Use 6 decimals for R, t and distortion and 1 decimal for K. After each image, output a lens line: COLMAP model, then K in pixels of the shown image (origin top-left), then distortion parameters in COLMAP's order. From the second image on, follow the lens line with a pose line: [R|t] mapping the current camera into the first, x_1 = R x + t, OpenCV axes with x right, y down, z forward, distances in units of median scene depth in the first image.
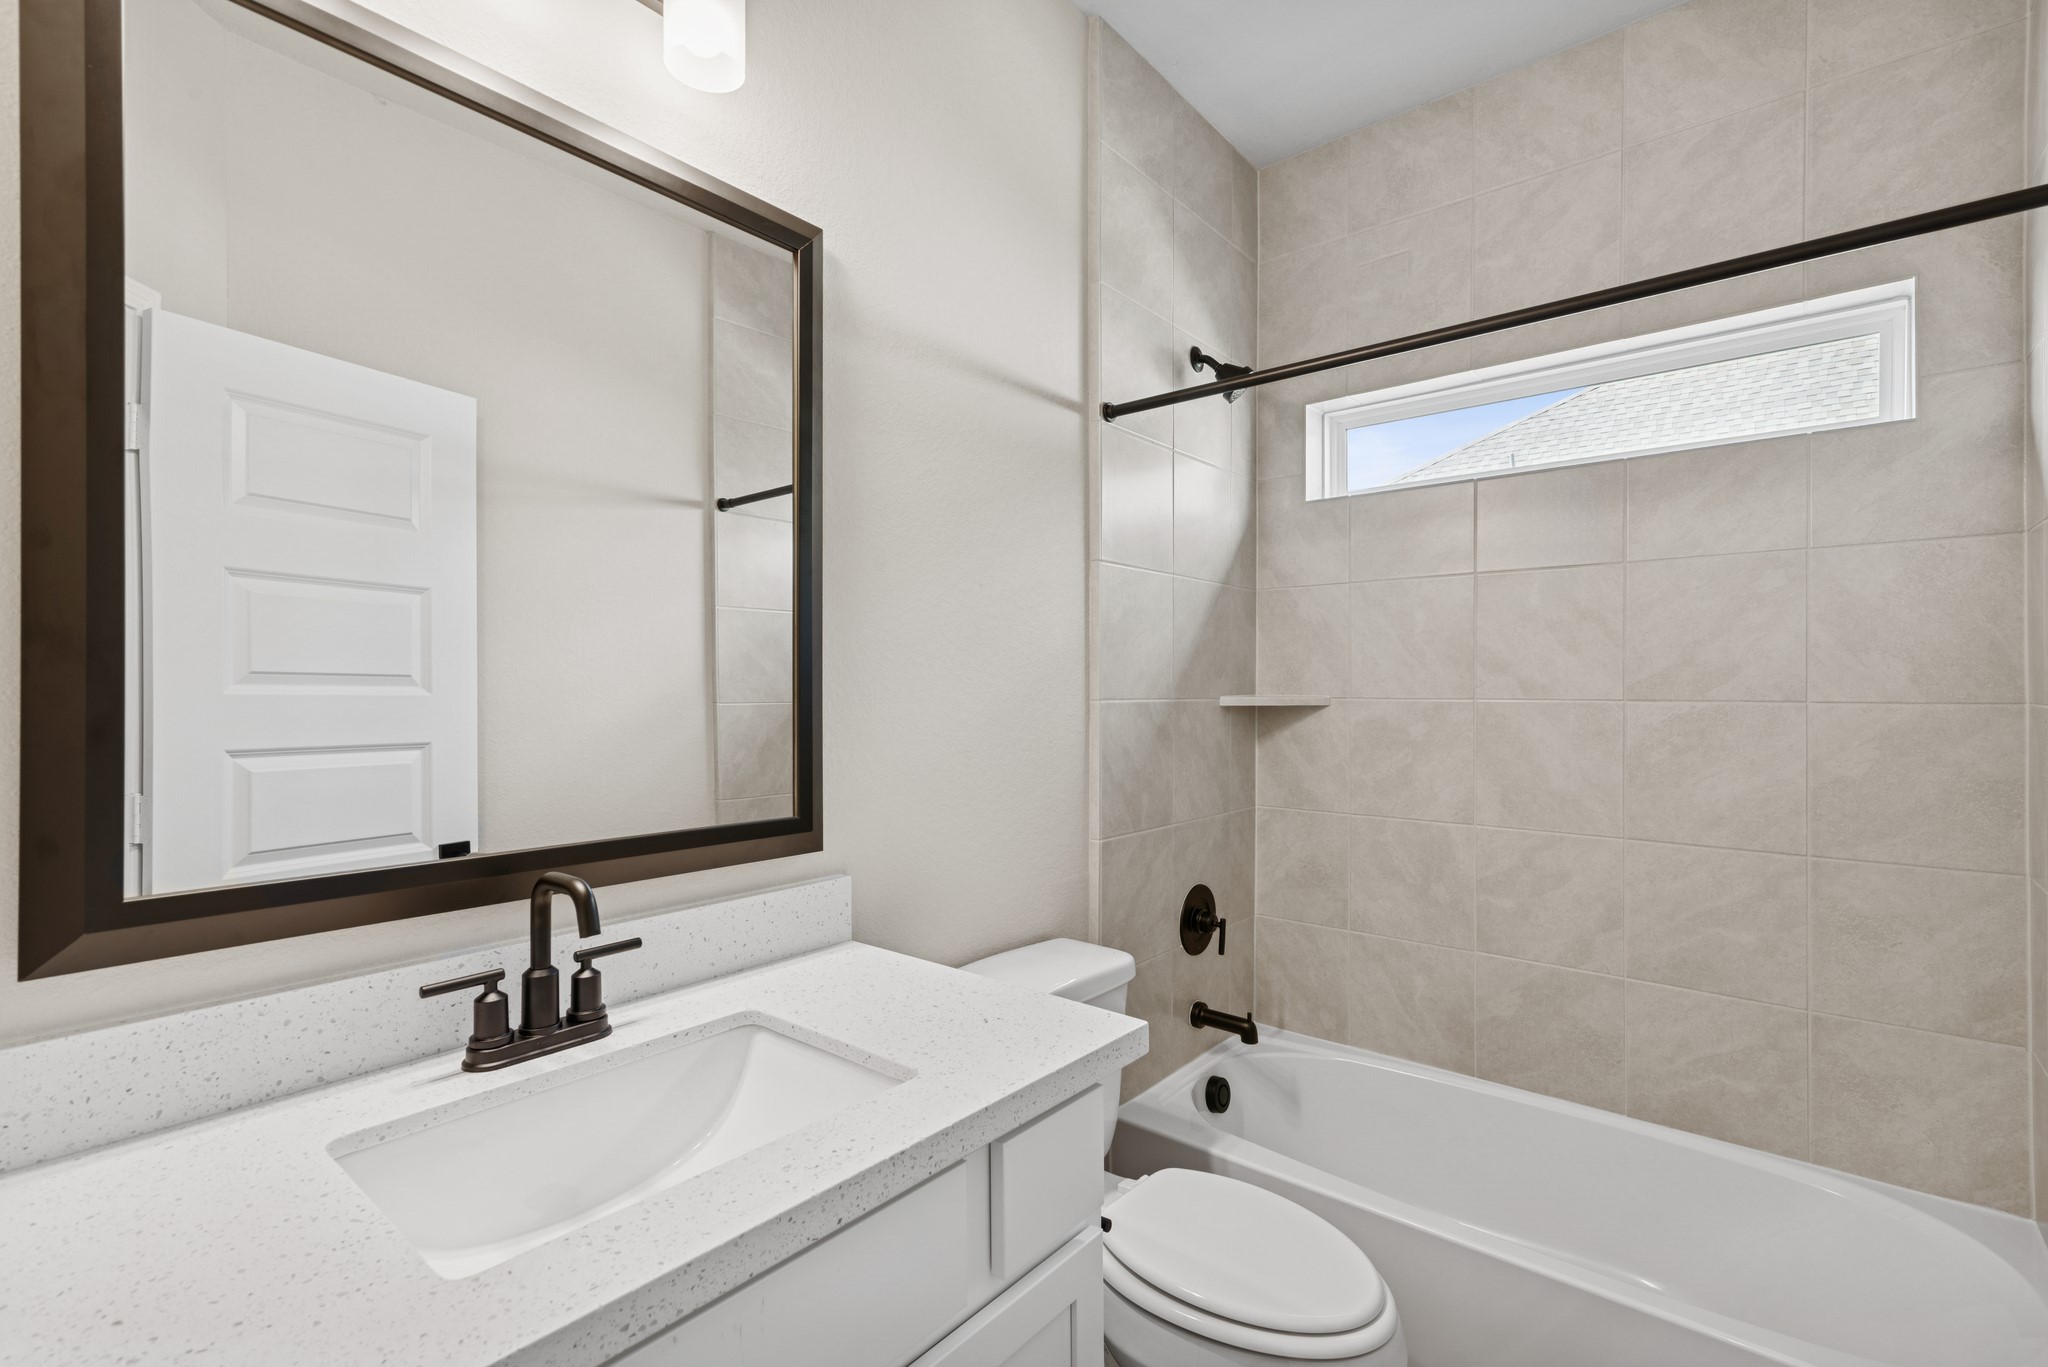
lens RADIAL K [[939.9, 0, 1024.0], [0, 939.9, 683.5], [0, 0, 1]] dist [0.034621, -0.000067]
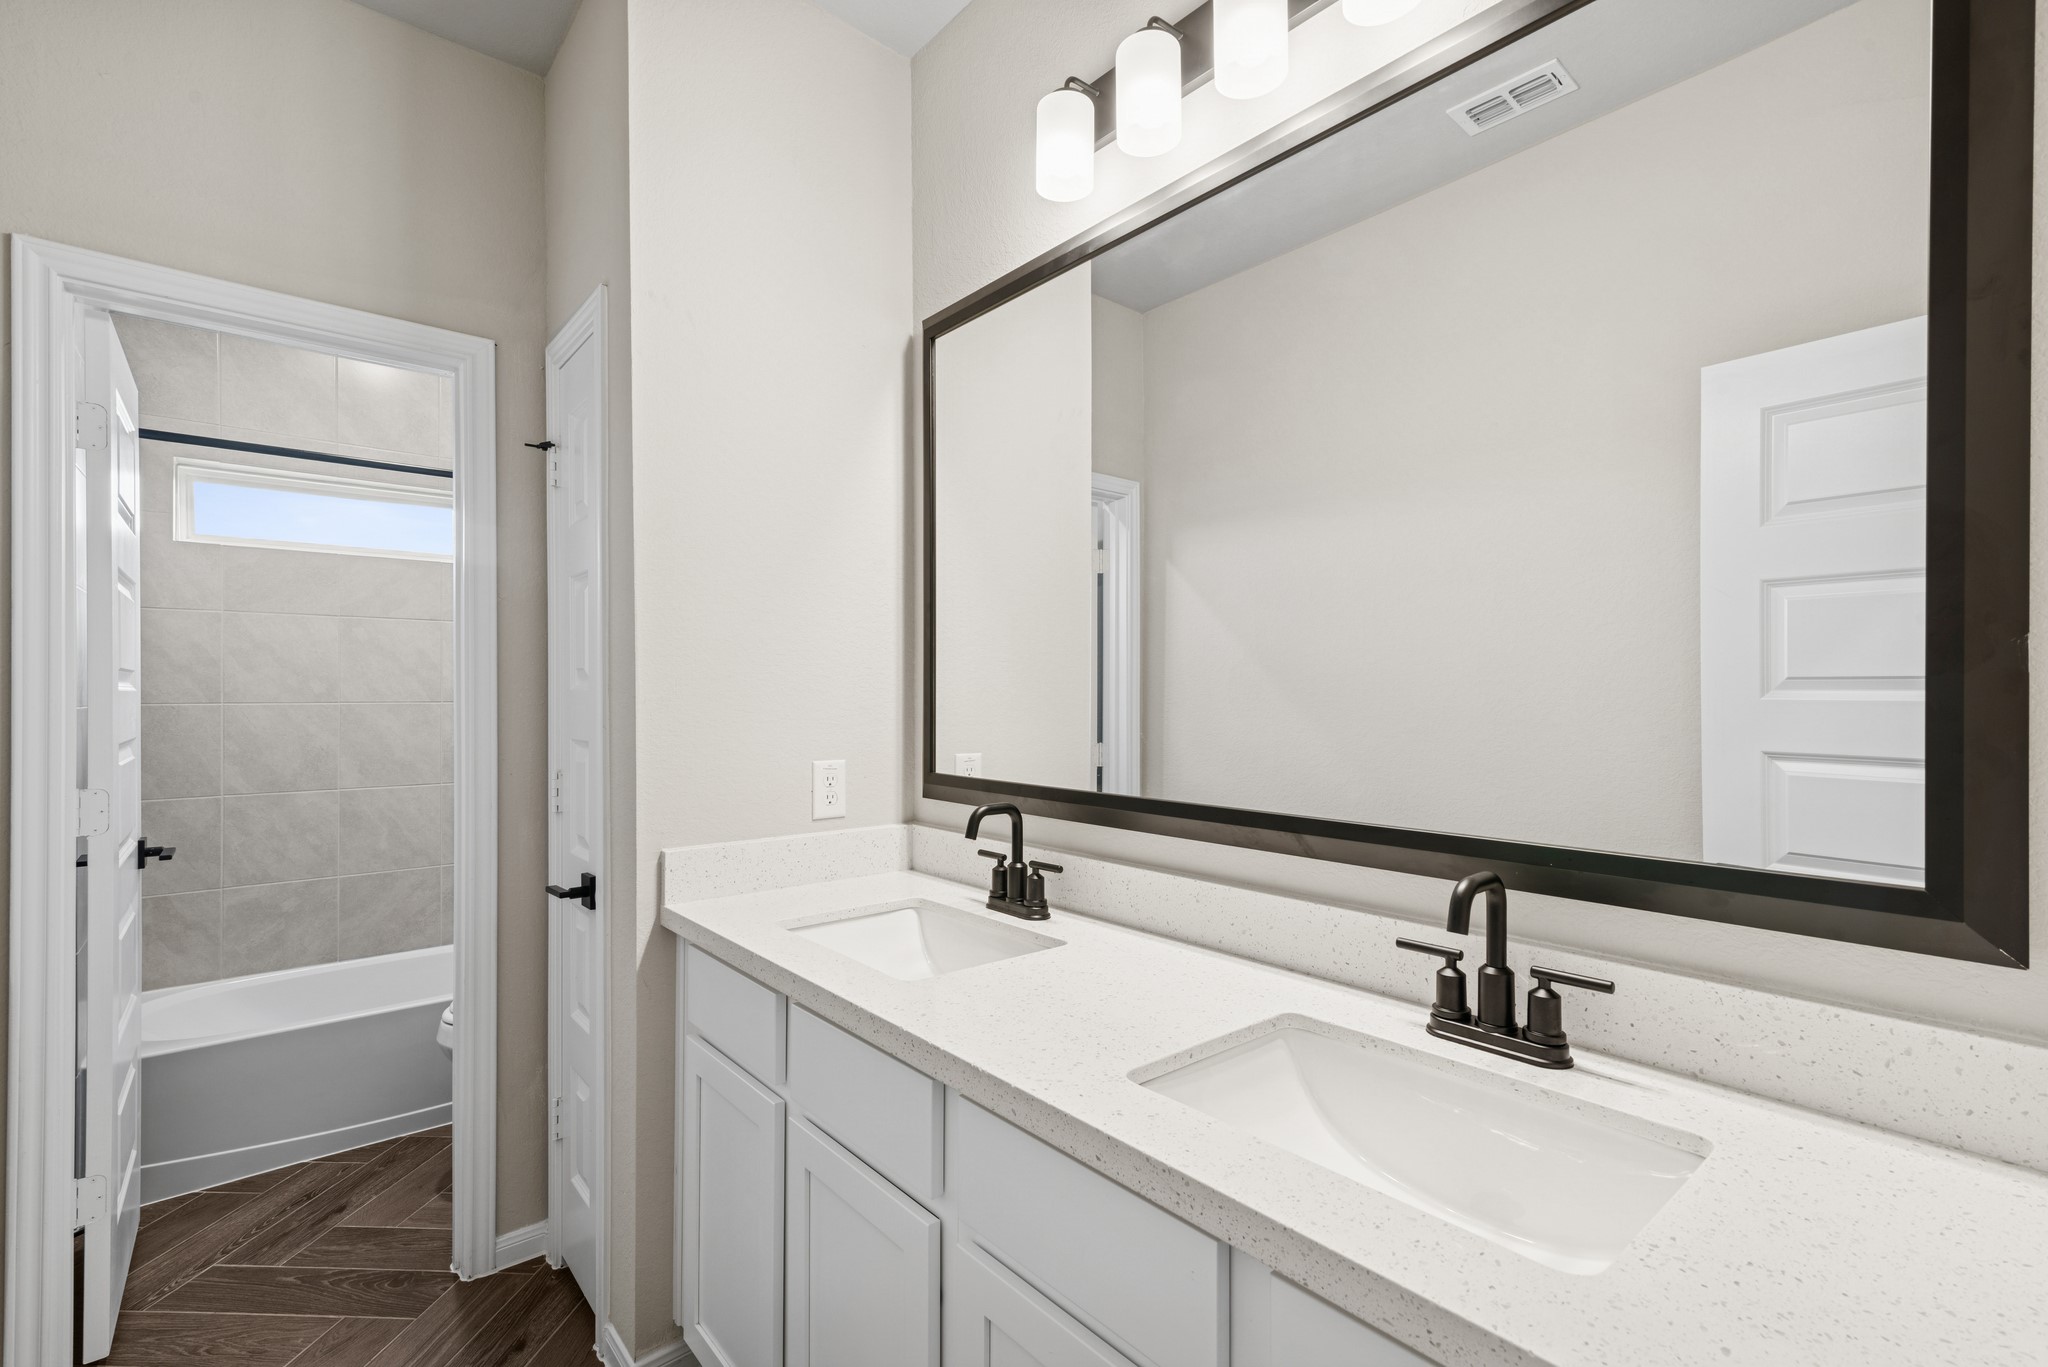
lens RADIAL K [[939.9, 0, 1024.0], [0, 939.9, 683.5], [0, 0, 1]] dist [0.034621, -0.000067]
pose [[-0.175550, -0.006922, -0.984446, 0.576169], [0.005706, 0.999951, -0.008049, 0.005282], [0.984454, -0.007030, -0.175502, 0.693555]]
